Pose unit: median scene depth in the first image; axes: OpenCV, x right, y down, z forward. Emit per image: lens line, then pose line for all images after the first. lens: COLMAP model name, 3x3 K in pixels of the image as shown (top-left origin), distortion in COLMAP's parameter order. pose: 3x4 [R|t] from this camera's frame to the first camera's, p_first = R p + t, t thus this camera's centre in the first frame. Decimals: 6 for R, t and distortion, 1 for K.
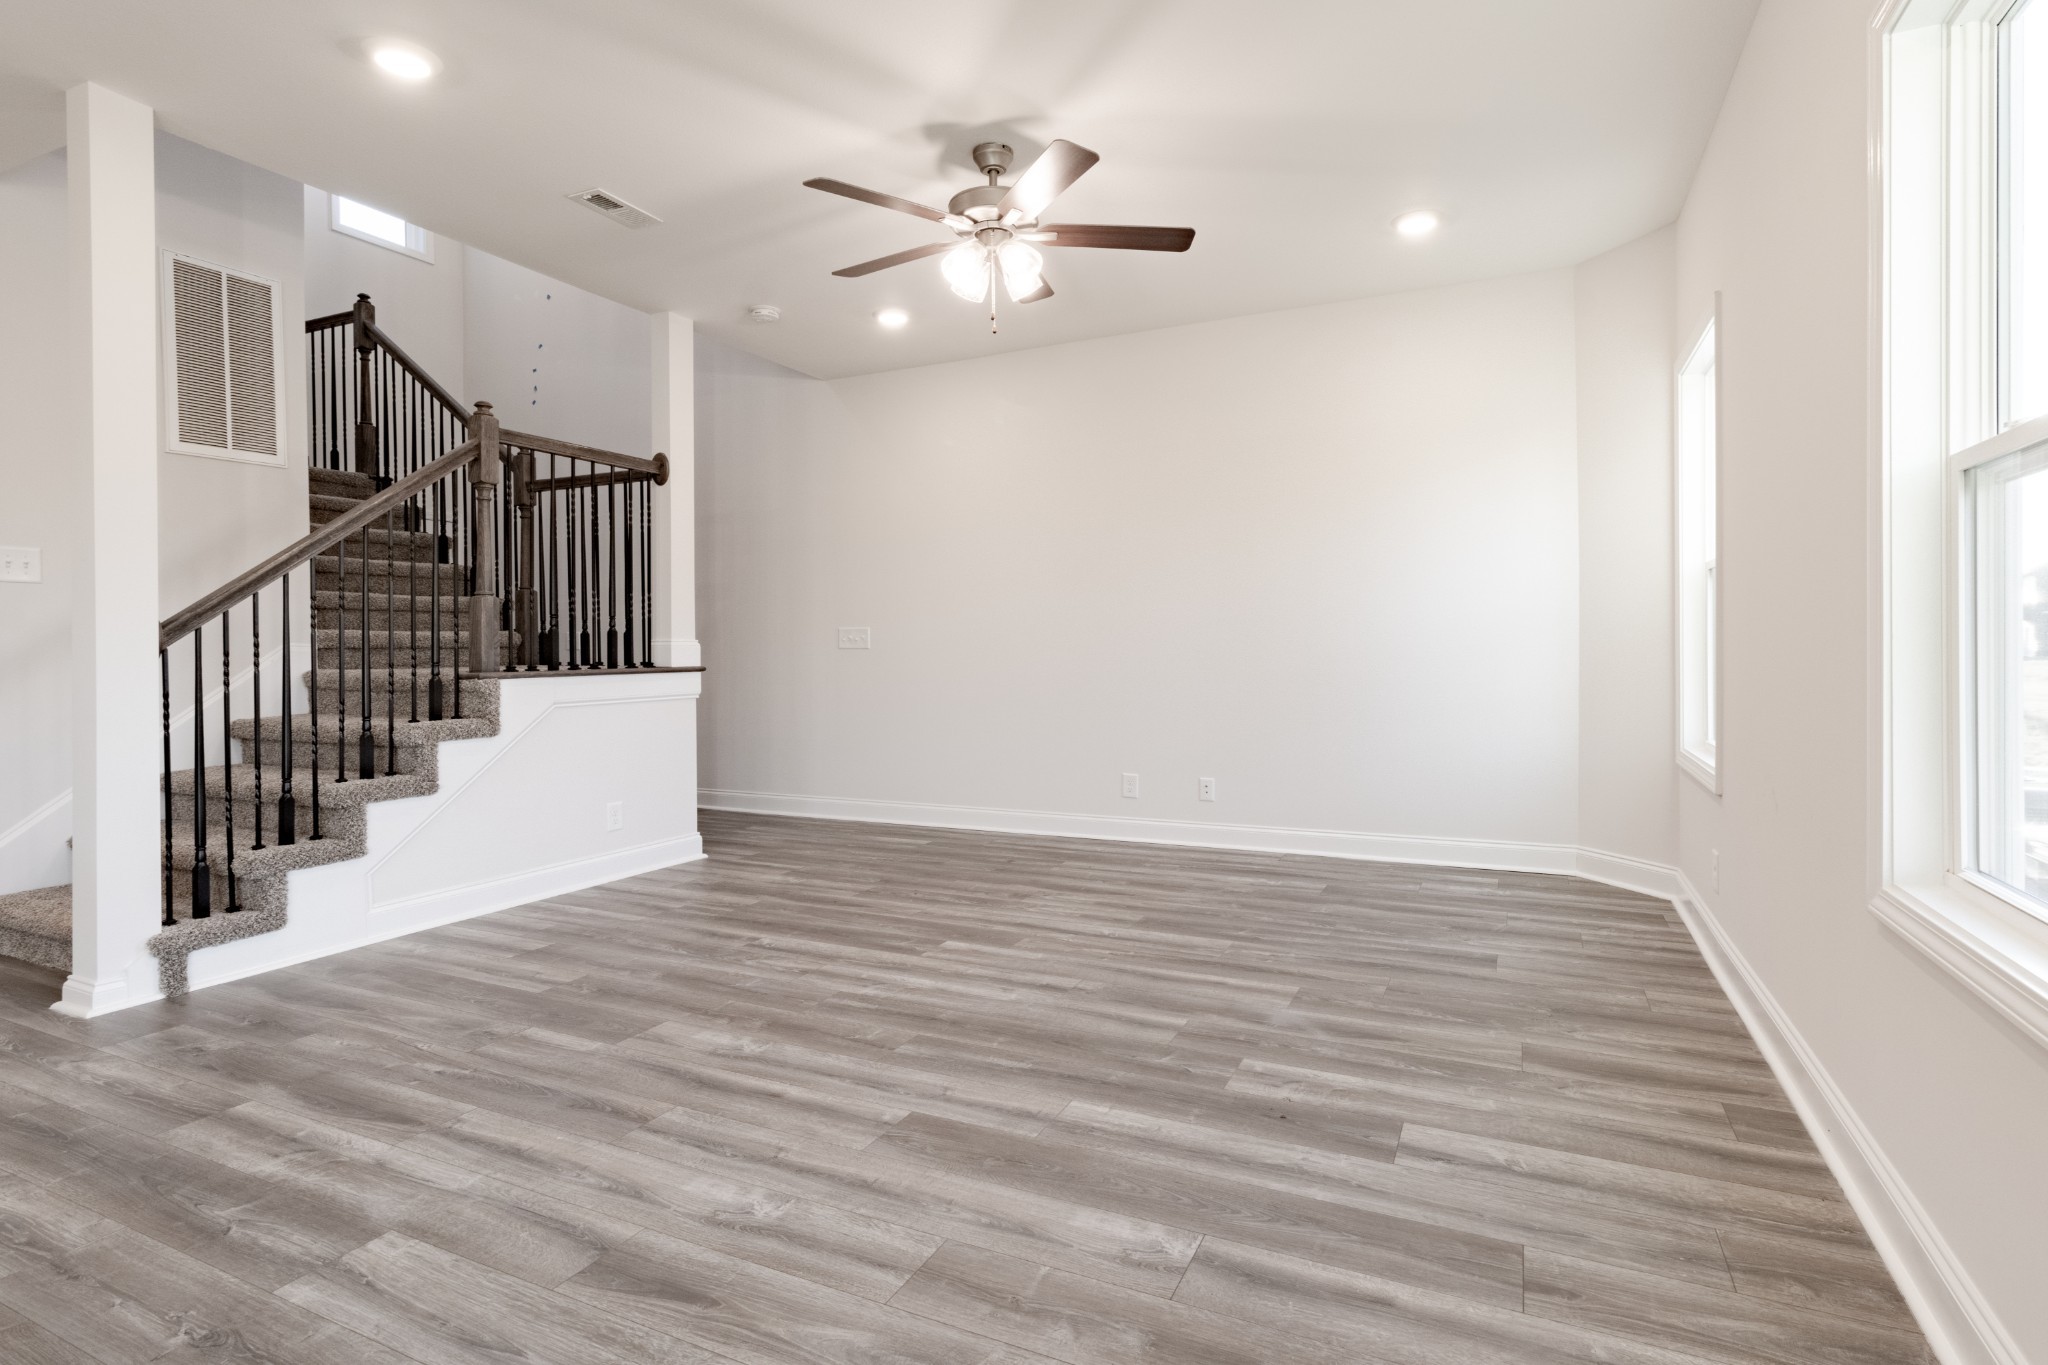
lens RADIAL K [[975.6, 0, 1051.6], [0, 975.6, 655.6], [0, 0, 1]] dist [0.004061, 0.002971]
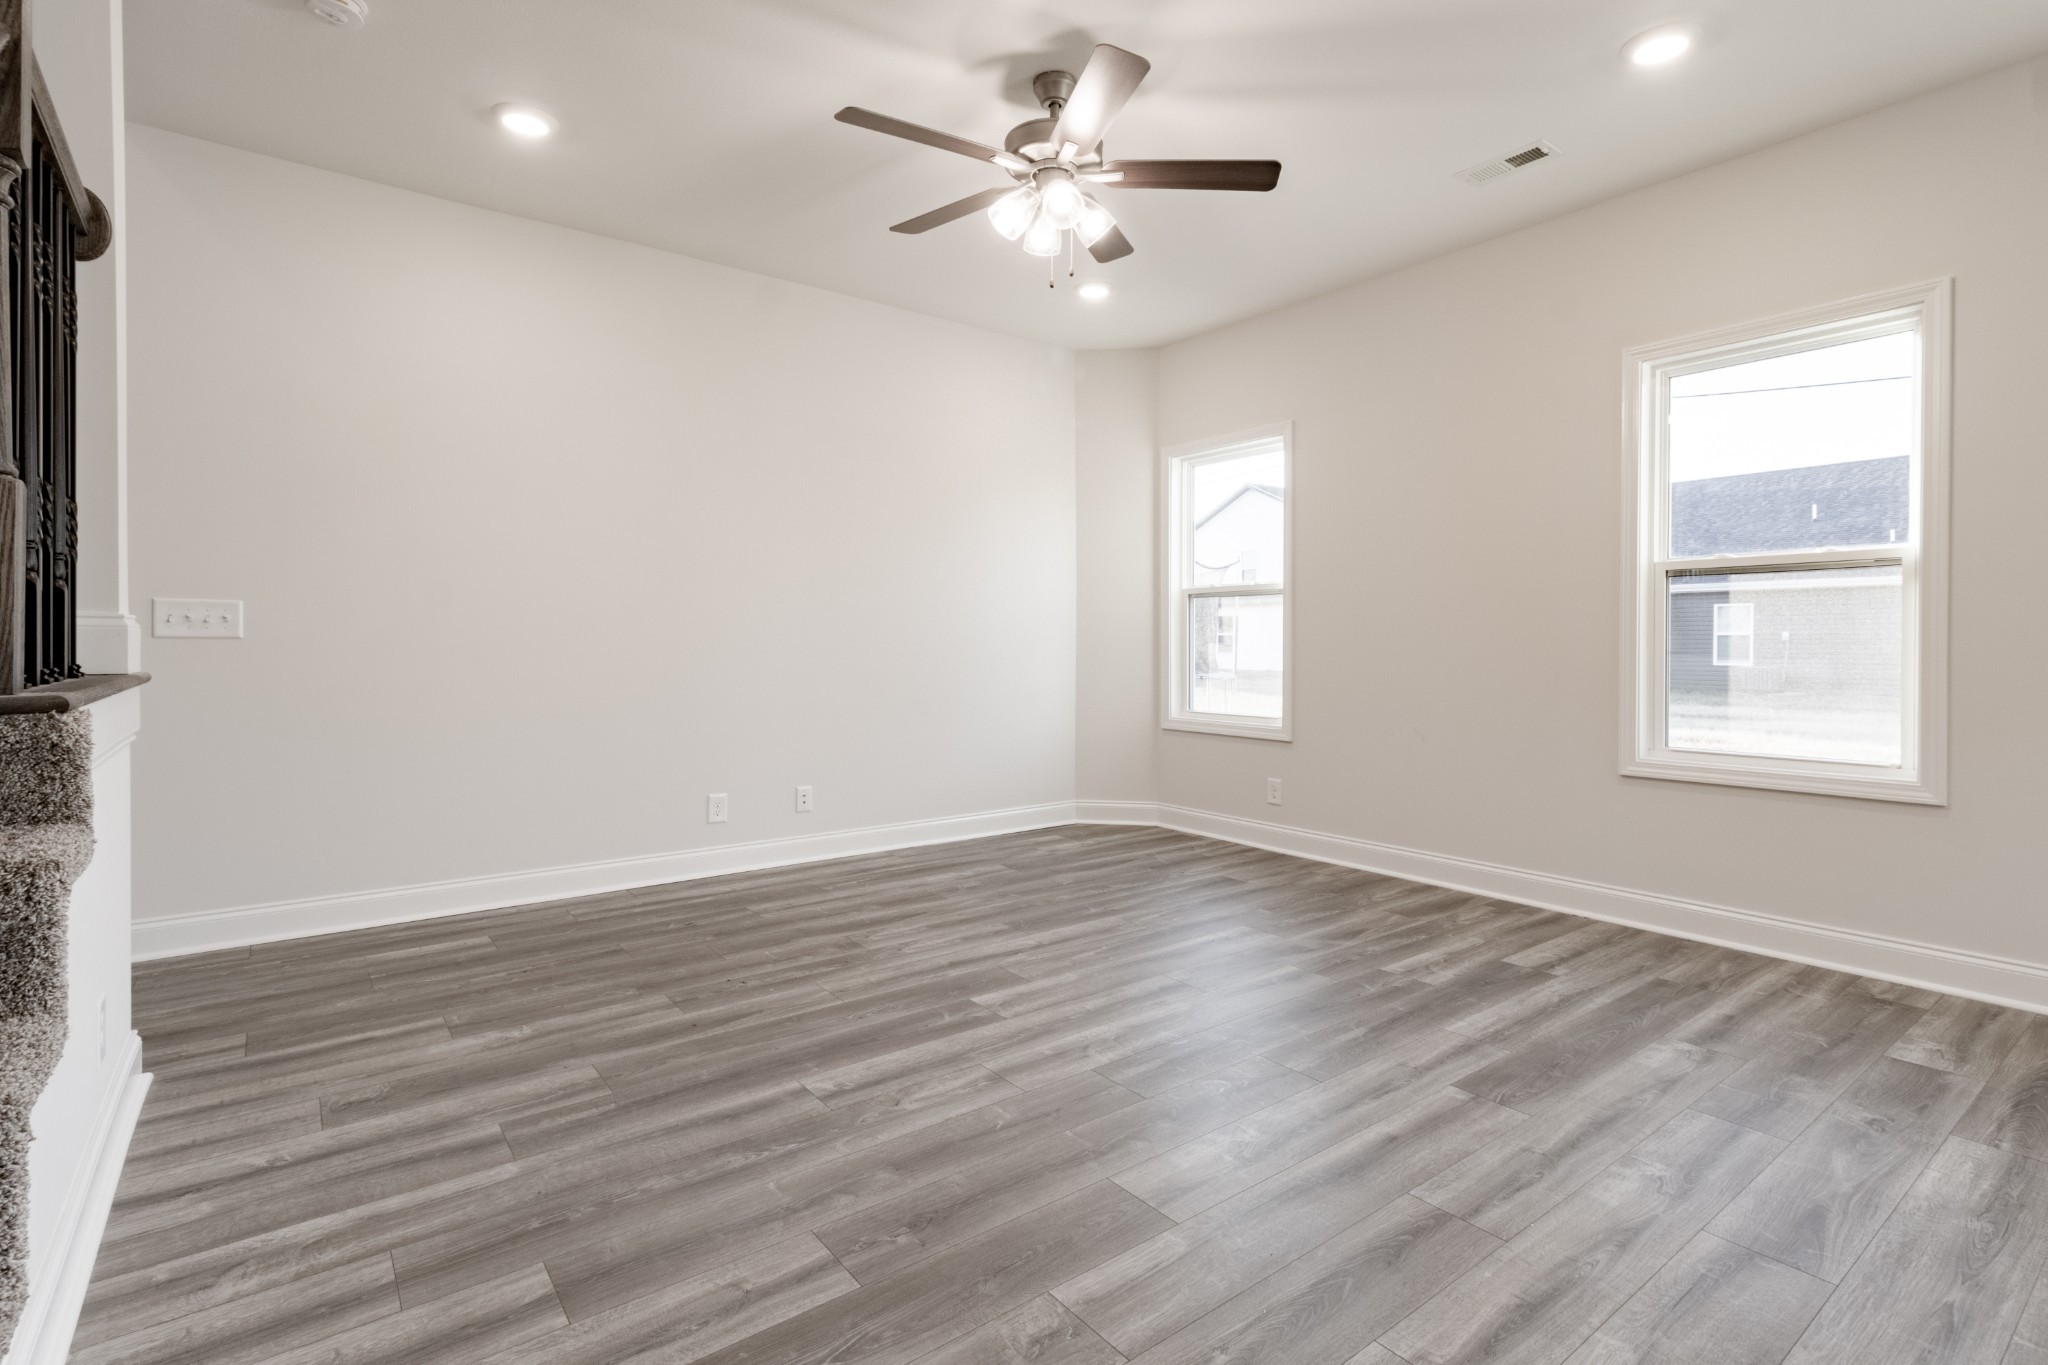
lens RADIAL K [[975.6, 0, 1005.3], [0, 975.6, 670.6], [0, 0, 1]] dist [0.004061, 0.002971]
pose [[0.467800, -0.012285, 0.883749, -1.233397], [-0.005608, 0.999842, 0.016867, -0.000870], [-0.883816, -0.012846, 0.467657, 0.883560]]
